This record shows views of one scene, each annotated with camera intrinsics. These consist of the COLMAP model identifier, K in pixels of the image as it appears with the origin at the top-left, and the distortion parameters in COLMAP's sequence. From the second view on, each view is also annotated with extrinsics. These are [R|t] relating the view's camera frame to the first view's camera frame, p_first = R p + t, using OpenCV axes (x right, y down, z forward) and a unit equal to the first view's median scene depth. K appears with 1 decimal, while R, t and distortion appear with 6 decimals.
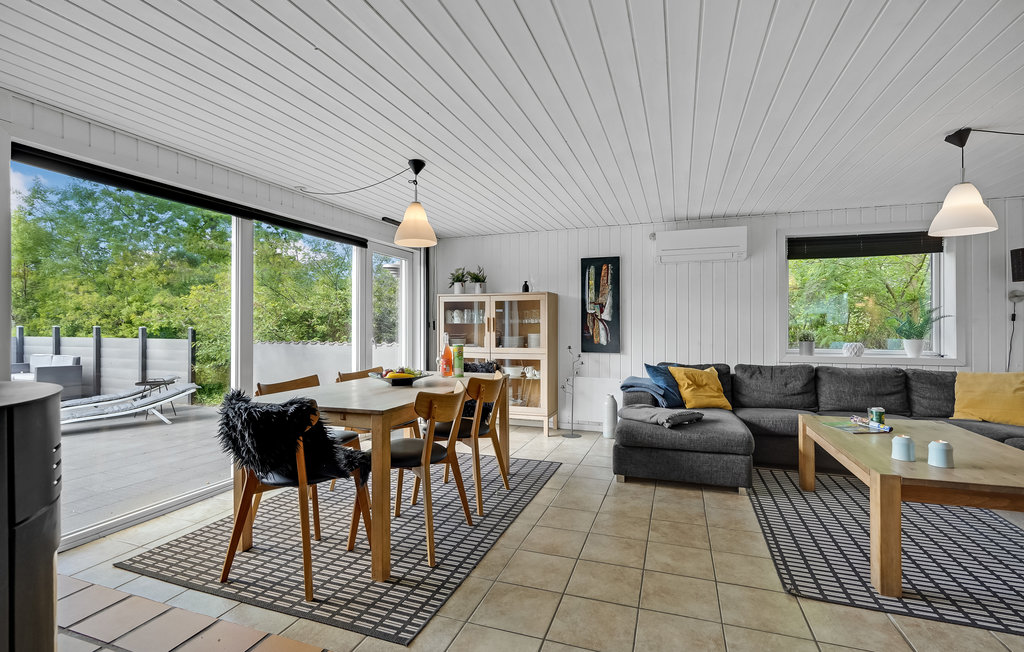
lens RADIAL K [[467.5, 0, 506.6], [0, 467.5, 328.2], [0, 0, 1]] dist [-0.004501, 0.001981]
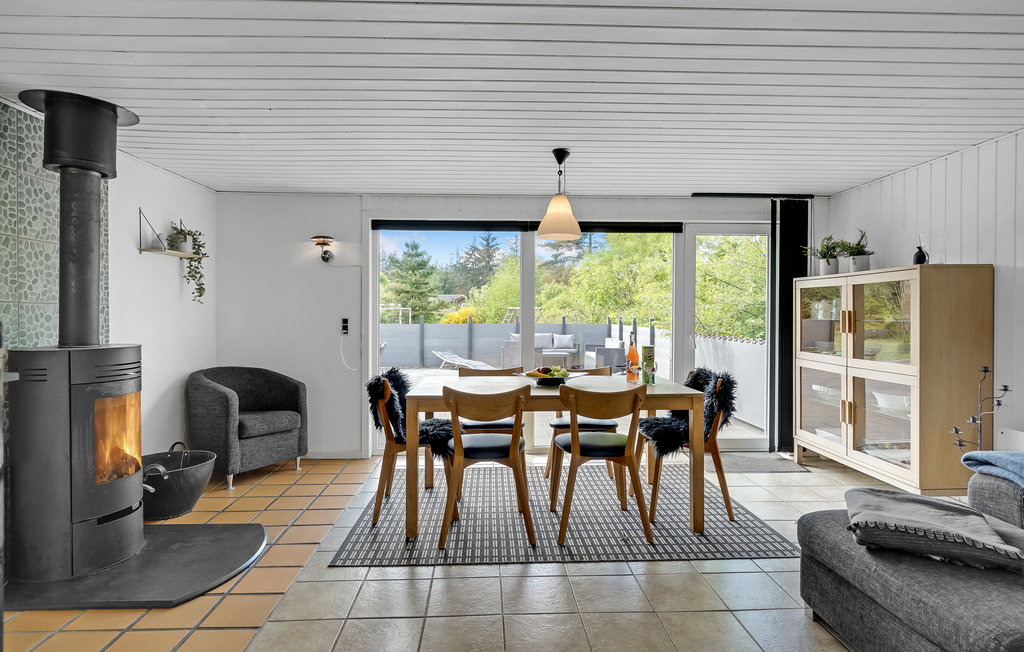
lens RADIAL K [[532.3, 0, 510.6], [0, 532.3, 317.4], [0, 0, 1]] dist [-0.001007, -0.000414]
pose [[0.385651, 0.007418, -0.922615, 0.588057], [-0.006434, 0.999965, 0.005351, -0.018897], [0.922622, 0.003872, 0.385685, 0.378408]]
